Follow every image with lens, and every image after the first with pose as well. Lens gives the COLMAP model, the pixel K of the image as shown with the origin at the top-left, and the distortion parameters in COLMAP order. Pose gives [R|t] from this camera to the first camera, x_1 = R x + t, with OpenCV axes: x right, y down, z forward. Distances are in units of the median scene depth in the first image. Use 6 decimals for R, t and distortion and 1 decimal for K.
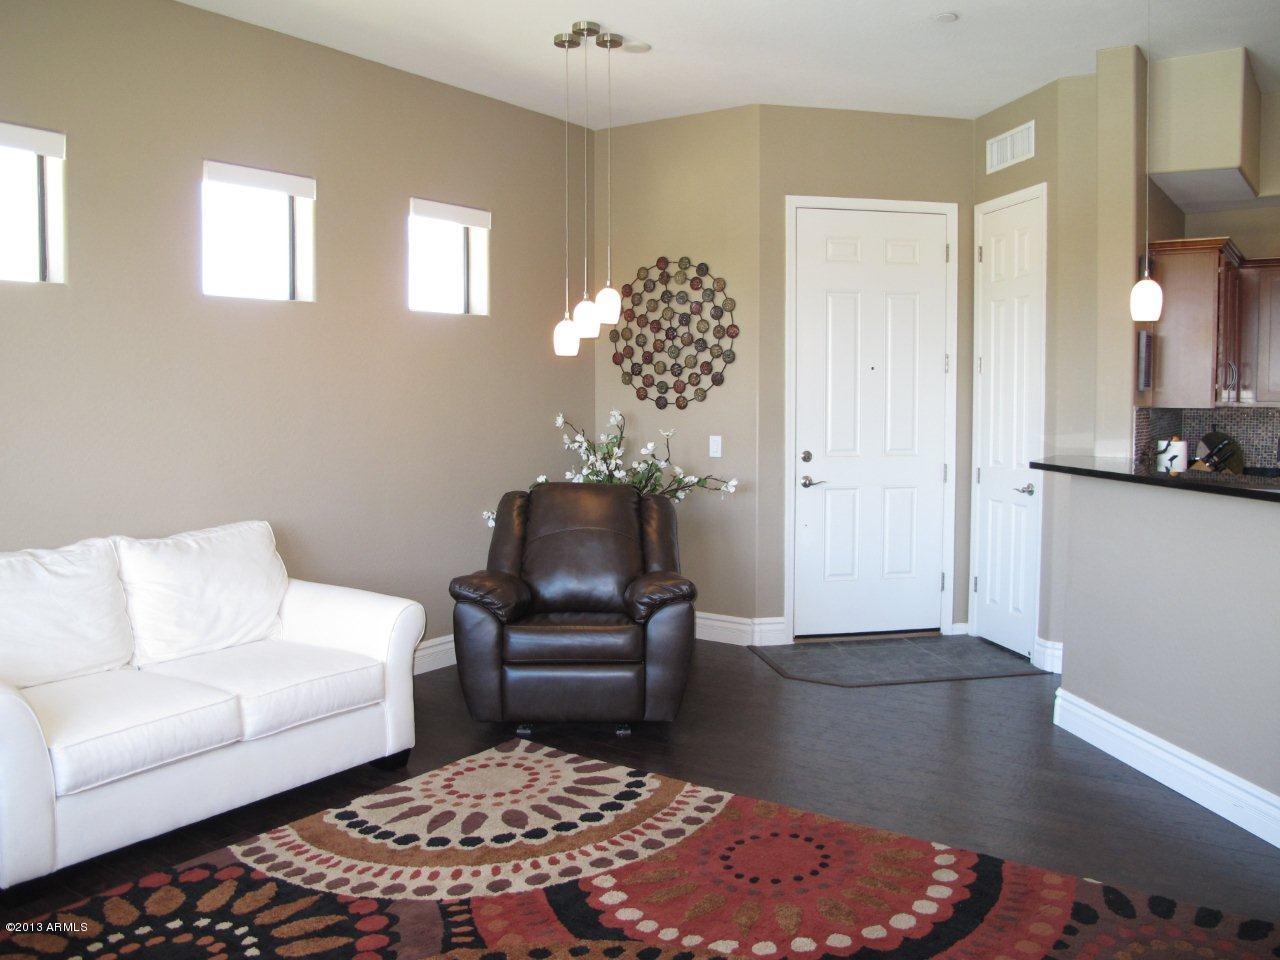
lens RADIAL K [[1066.6, 0, 628.1], [0, 1066.6, 474.4], [0, 0, 1]] dist [-0.153635, 0.118080]
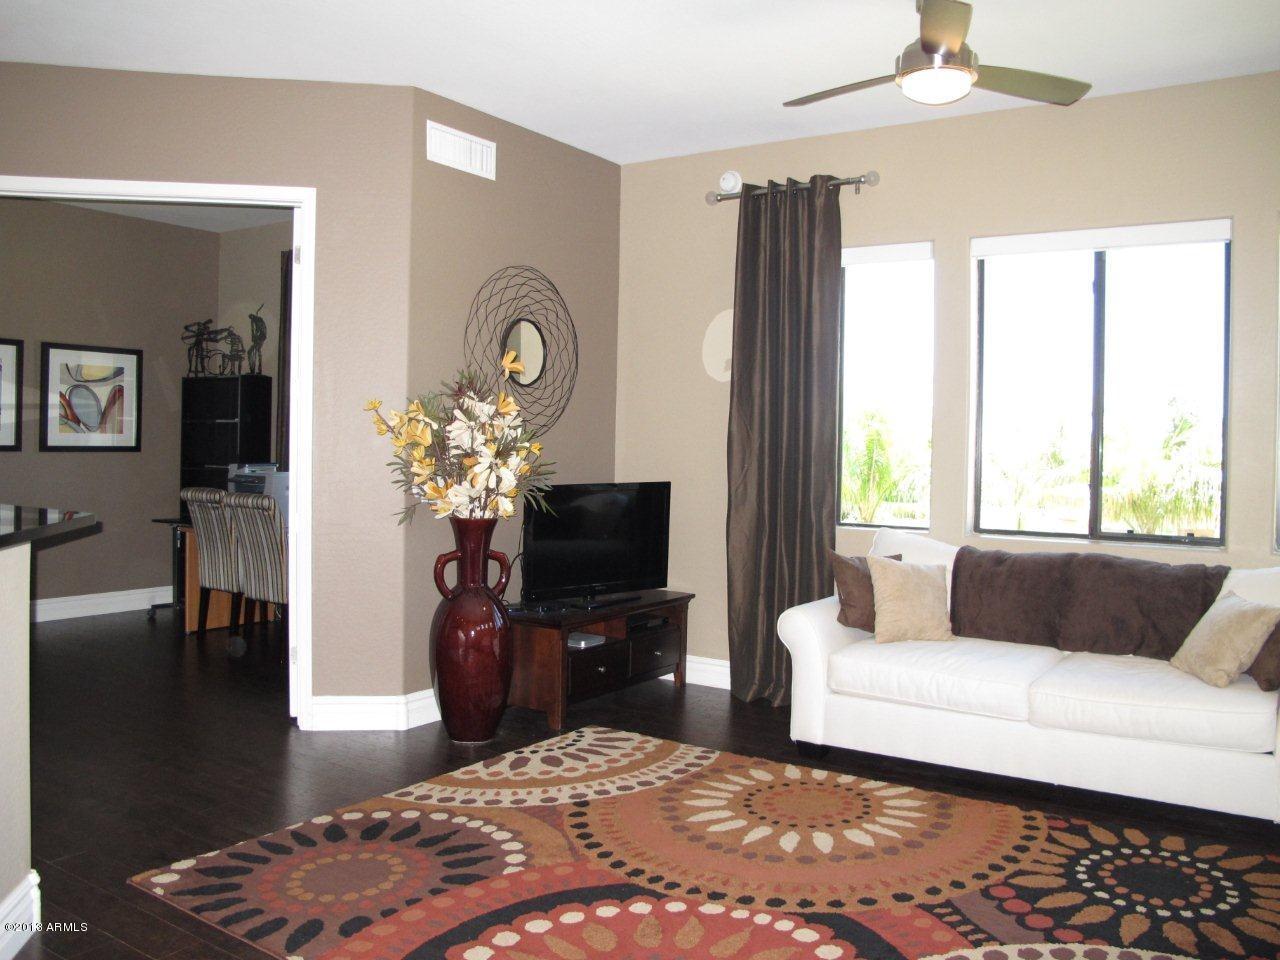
lens RADIAL K [[1066.6, 0, 628.1], [0, 1066.6, 474.4], [0, 0, 1]] dist [-0.153635, 0.118080]
pose [[-0.999370, -0.015599, -0.031871, 0.186473], [-0.018836, 0.994406, 0.103934, -0.108603], [0.030071, 0.104469, -0.994073, 1.710704]]
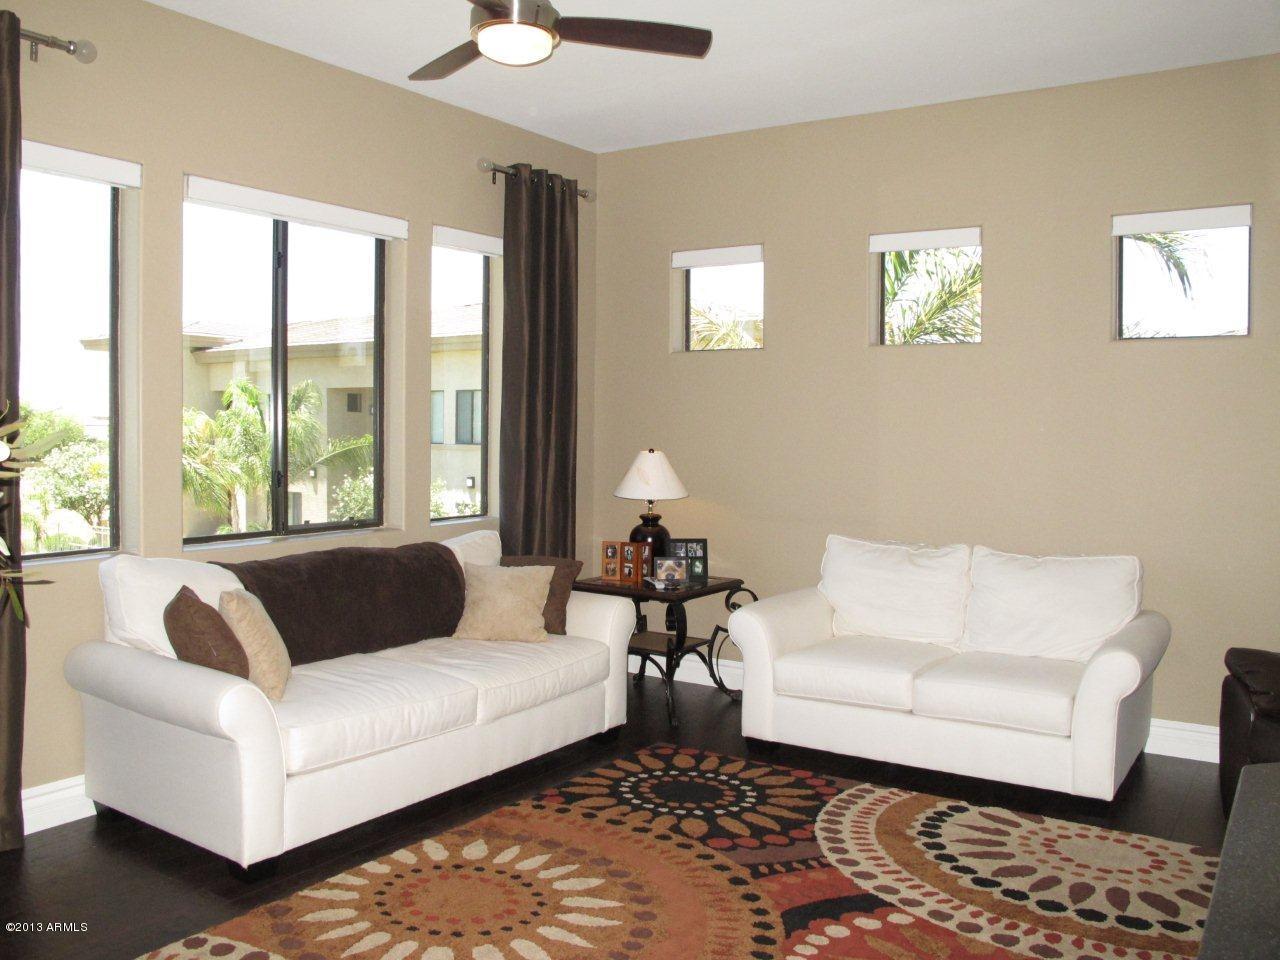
lens RADIAL K [[1066.6, 0, 628.1], [0, 1066.6, 474.4], [0, 0, 1]] dist [-0.153635, 0.118080]
pose [[0.025369, 0.047808, -0.998534, 0.886700], [-0.084665, 0.995370, 0.045506, -0.054635], [0.996086, 0.083387, 0.029300, 0.635556]]
